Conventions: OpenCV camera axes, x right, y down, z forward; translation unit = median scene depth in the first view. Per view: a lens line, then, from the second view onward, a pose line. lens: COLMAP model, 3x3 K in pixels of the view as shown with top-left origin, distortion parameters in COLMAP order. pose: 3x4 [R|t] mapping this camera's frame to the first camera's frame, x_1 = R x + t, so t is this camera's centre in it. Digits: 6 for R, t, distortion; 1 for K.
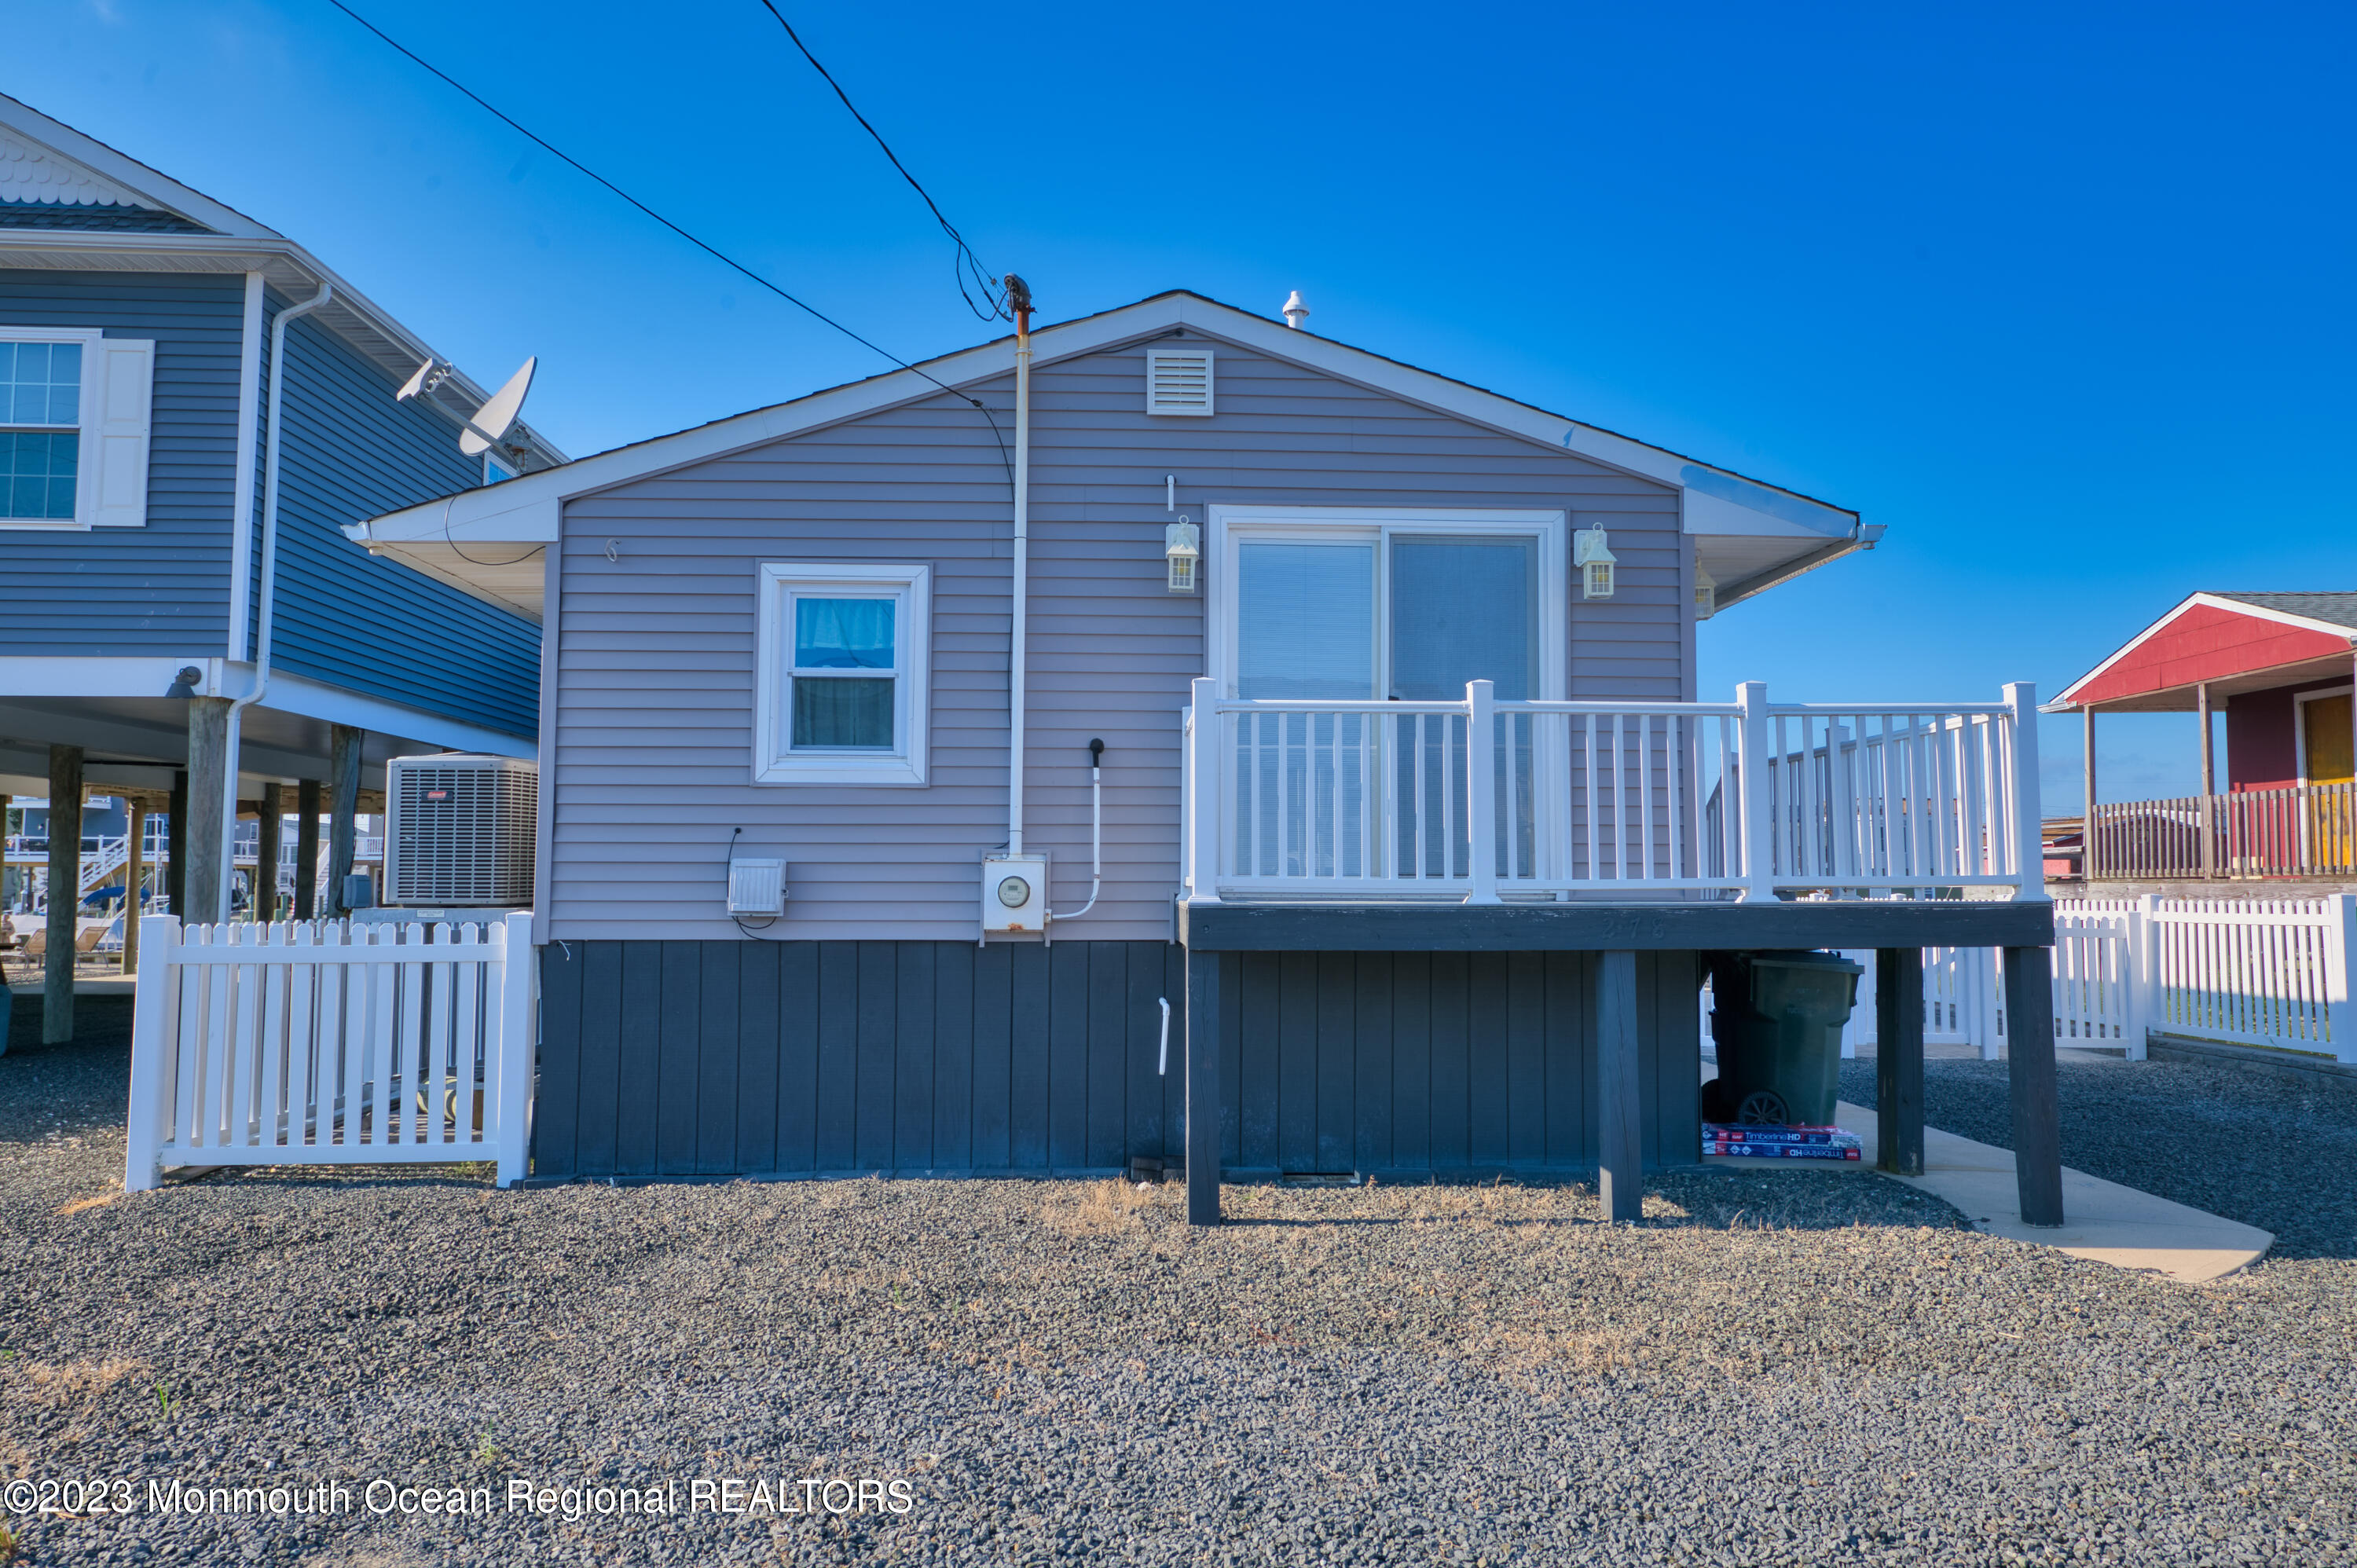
lens RADIAL K [[1571.0, 0, 1178.5], [0, 1571.0, 784.0], [0, 0, 1]] dist [0.004391, 0.002118]
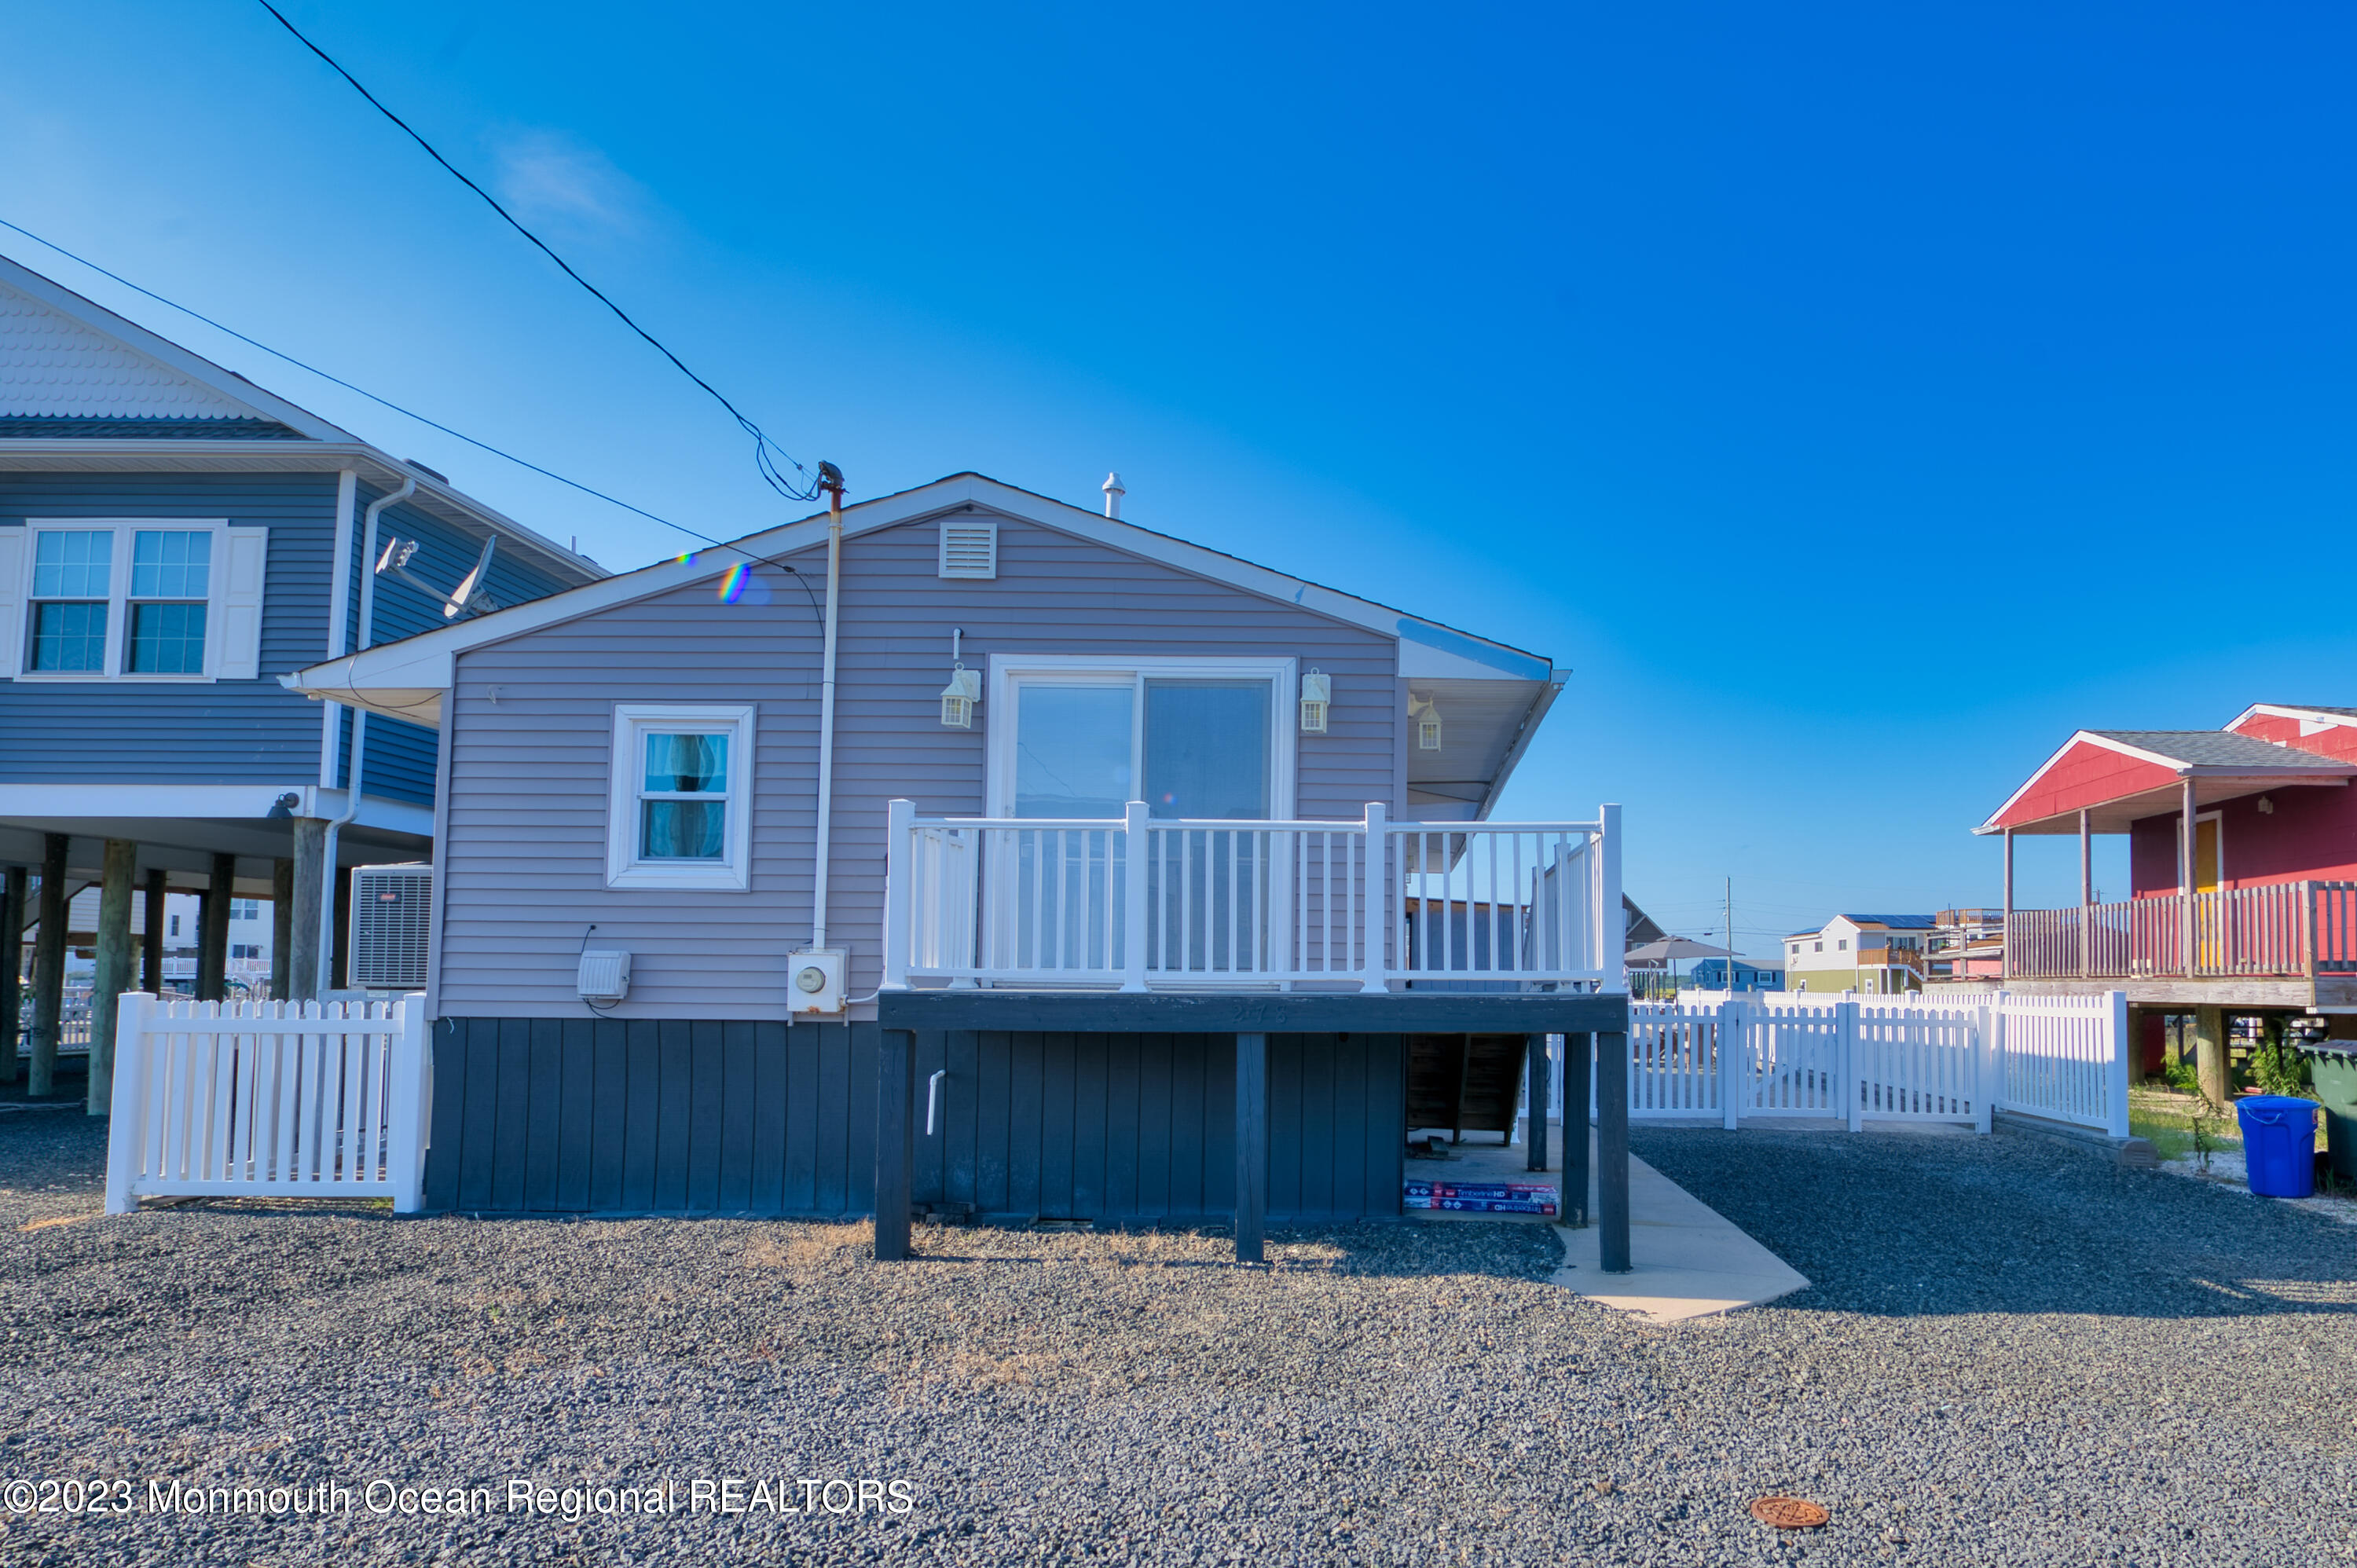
lens RADIAL K [[1324.8, 0, 1179.3], [0, 1324.8, 909.8], [0, 0, 1]] dist [-0.014979, -0.001081]
pose [[0.998938, 0.004605, -0.045834, 0.208206], [-0.004022, 0.999910, 0.012807, 0.001377], [0.045889, -0.012609, 0.998867, 0.009975]]
